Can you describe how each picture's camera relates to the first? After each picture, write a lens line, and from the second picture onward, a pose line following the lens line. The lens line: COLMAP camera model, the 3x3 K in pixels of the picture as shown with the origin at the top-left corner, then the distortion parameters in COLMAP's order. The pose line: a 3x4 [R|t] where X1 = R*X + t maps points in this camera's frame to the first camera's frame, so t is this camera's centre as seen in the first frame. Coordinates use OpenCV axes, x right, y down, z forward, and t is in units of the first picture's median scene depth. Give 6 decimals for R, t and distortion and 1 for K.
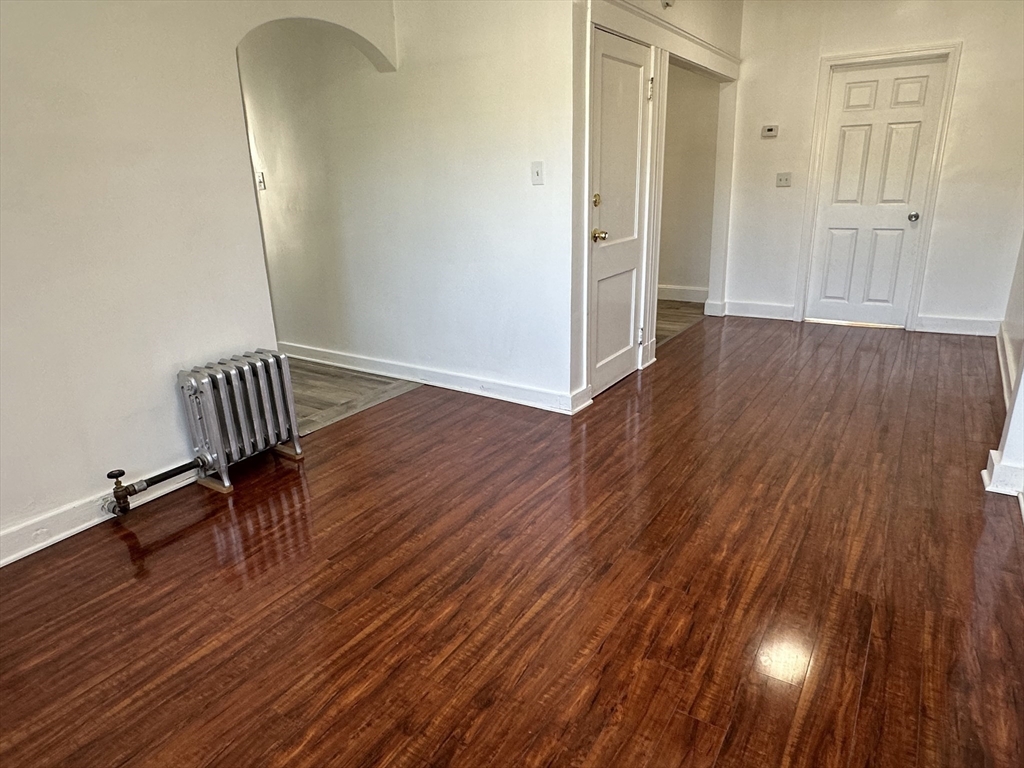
lens RADIAL K [[652.1, 0, 508.5], [0, 652.1, 388.1], [0, 0, 1]] dist [0.000565, 0.000497]
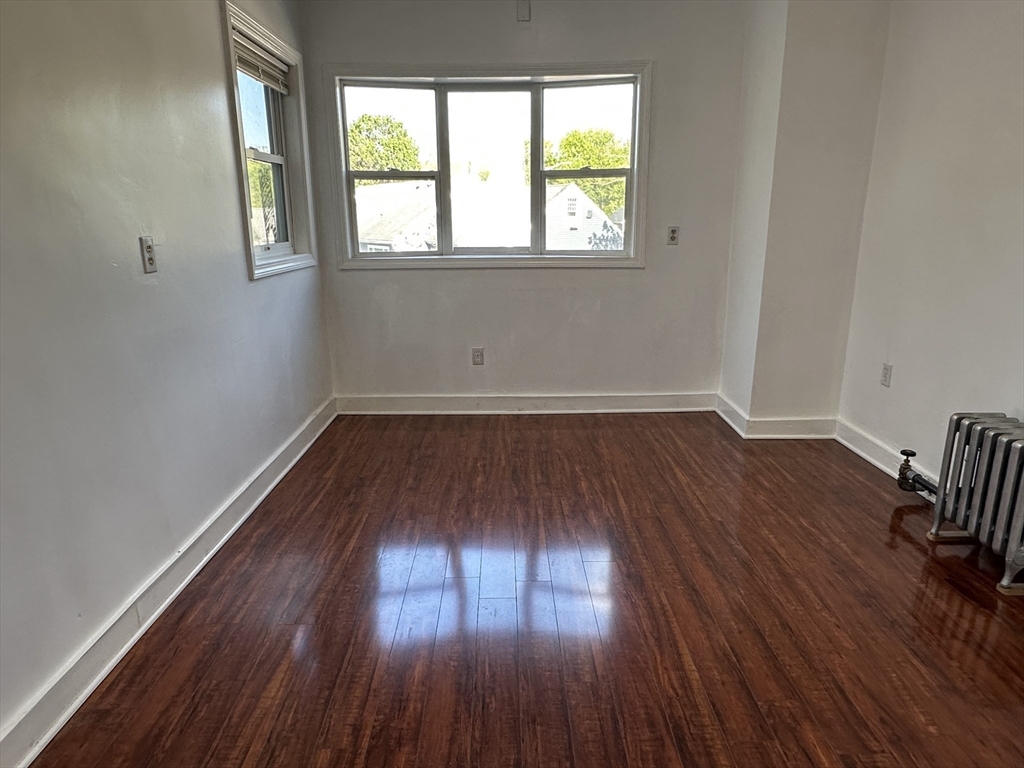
lens RADIAL K [[652.1, 0, 508.5], [0, 652.1, 388.1], [0, 0, 1]] dist [0.000565, 0.000497]
pose [[-0.836651, 0.175613, -0.518821, 0.710220], [-0.143369, 0.843974, 0.516869, -0.571584], [0.528640, 0.506822, -0.680934, 1.668716]]
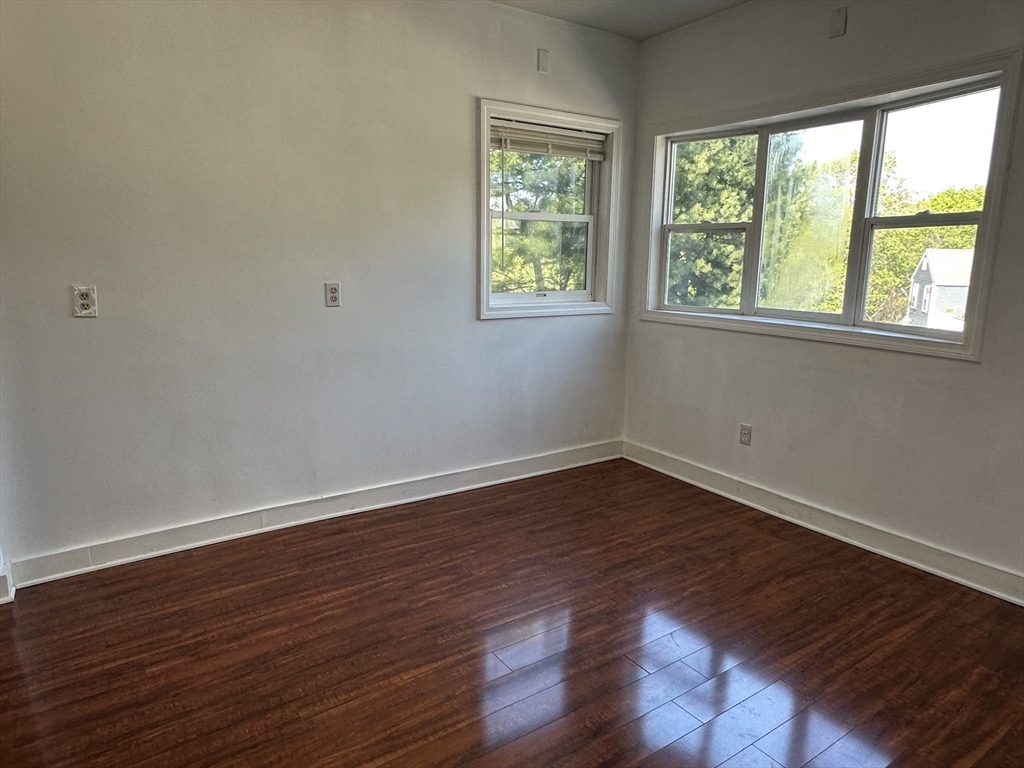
lens RADIAL K [[652.1, 0, 508.5], [0, 652.1, 388.1], [0, 0, 1]] dist [0.000565, 0.000497]
pose [[-0.919976, -0.058272, 0.387618, -0.389113], [0.142298, 0.871774, 0.468788, -0.604267], [-0.365232, 0.486431, -0.793719, 1.734367]]
